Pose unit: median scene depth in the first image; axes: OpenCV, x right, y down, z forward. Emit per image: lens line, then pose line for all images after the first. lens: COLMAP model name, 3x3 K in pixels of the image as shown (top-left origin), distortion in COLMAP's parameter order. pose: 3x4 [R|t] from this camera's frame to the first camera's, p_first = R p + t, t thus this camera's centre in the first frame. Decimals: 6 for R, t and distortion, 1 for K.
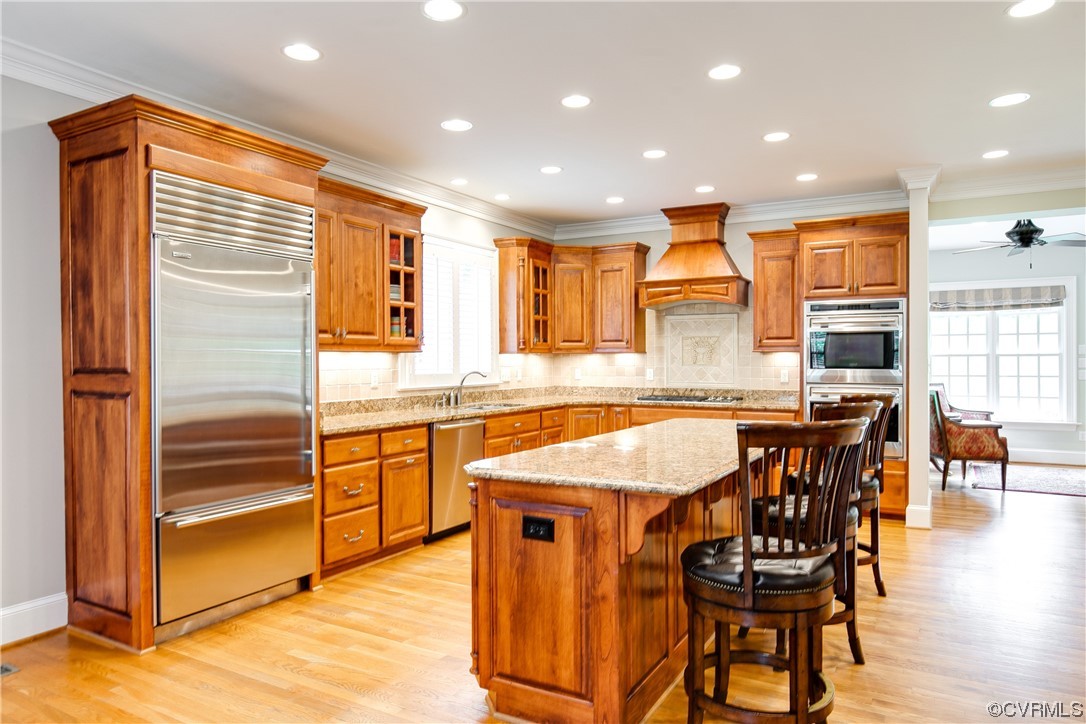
lens RADIAL K [[688.6, 0, 538.7], [0, 688.6, 360.6], [0, 0, 1]] dist [0.007037, 0.000673]
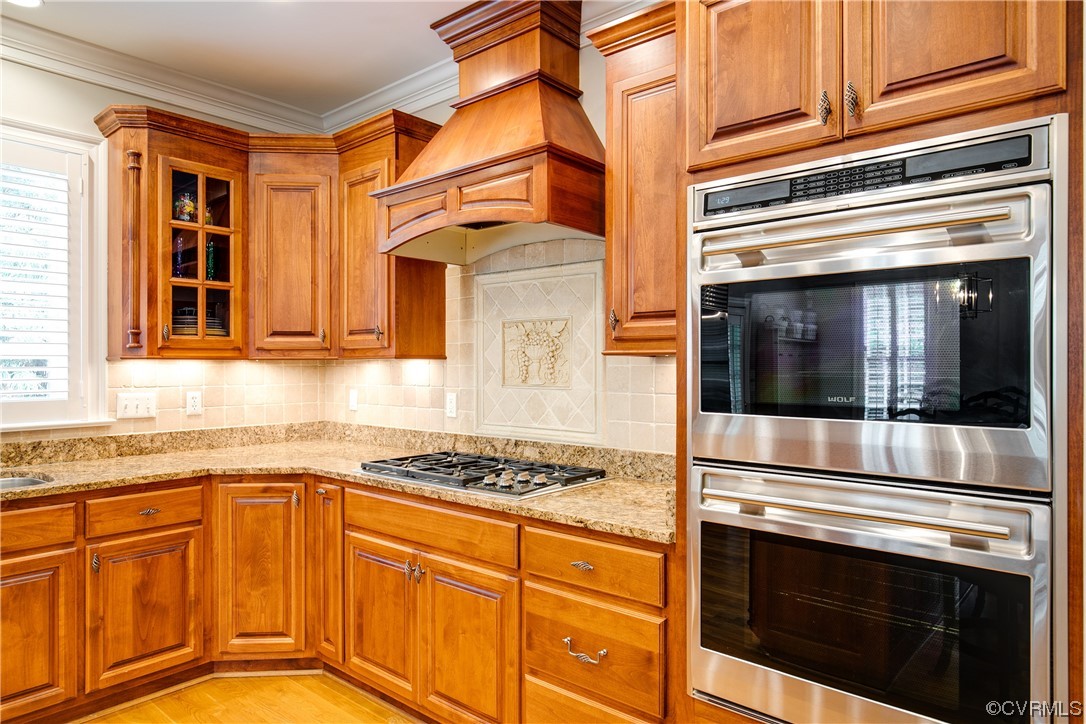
lens RADIAL K [[664.7, 0, 549.4], [0, 664.7, 365.4], [0, 0, 1]] dist [-0.003333, 0.003774]
pose [[0.983987, 0.001121, -0.178238, 0.322119], [-0.001595, 0.999996, -0.002514, -0.005472], [0.178234, 0.002758, 0.983984, 0.601593]]
